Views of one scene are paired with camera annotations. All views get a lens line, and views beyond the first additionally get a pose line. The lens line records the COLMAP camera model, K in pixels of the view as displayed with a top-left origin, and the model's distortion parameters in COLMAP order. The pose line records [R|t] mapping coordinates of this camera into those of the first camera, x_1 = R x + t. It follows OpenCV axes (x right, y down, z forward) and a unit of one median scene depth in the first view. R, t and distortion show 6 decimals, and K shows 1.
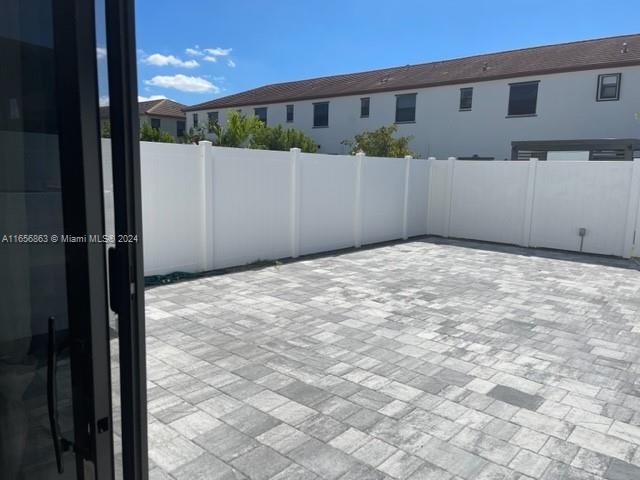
lens RADIAL K [[482.7, 0, 306.9], [0, 482.7, 238.8], [0, 0, 1]] dist [0.052582, -0.069798]
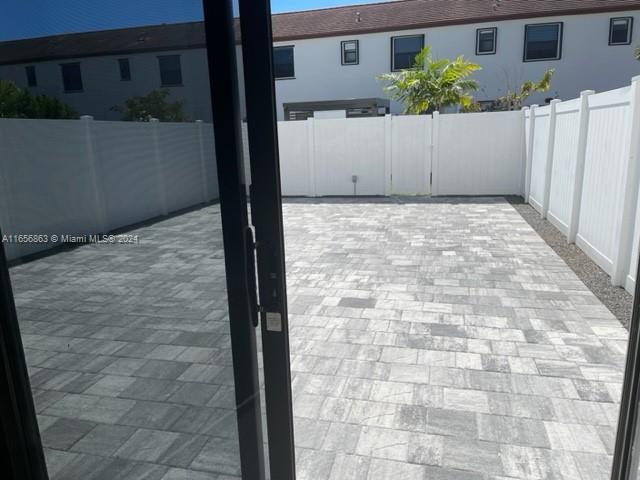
lens RADIAL K [[482.7, 0, 318.0], [0, 482.7, 239.9], [0, 0, 1]] dist [0.052582, -0.069798]
pose [[0.886814, -0.152109, 0.436376, -0.118688], [0.120124, 0.987693, 0.100164, 0.010181], [-0.446241, -0.036408, 0.894172, -0.058494]]
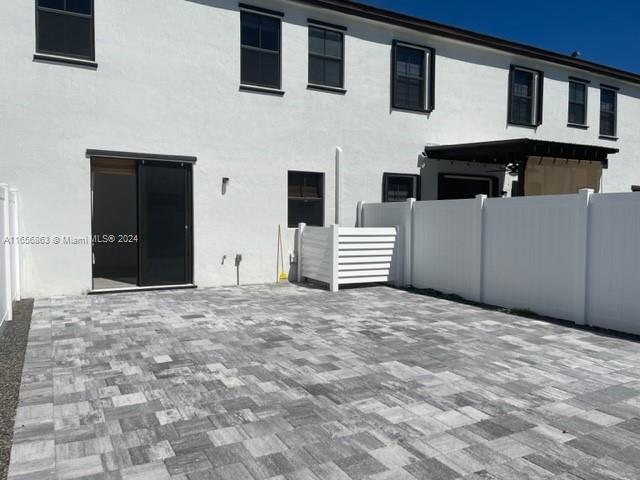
lens RADIAL K [[482.7, 0, 317.6], [0, 482.7, 240.7], [0, 0, 1]] dist [0.052582, -0.069798]
pose [[-0.338347, 0.014179, -0.940915, 1.375910], [-0.148915, 0.986480, 0.068415, -0.138839], [0.929164, 0.163264, -0.331661, 1.325705]]
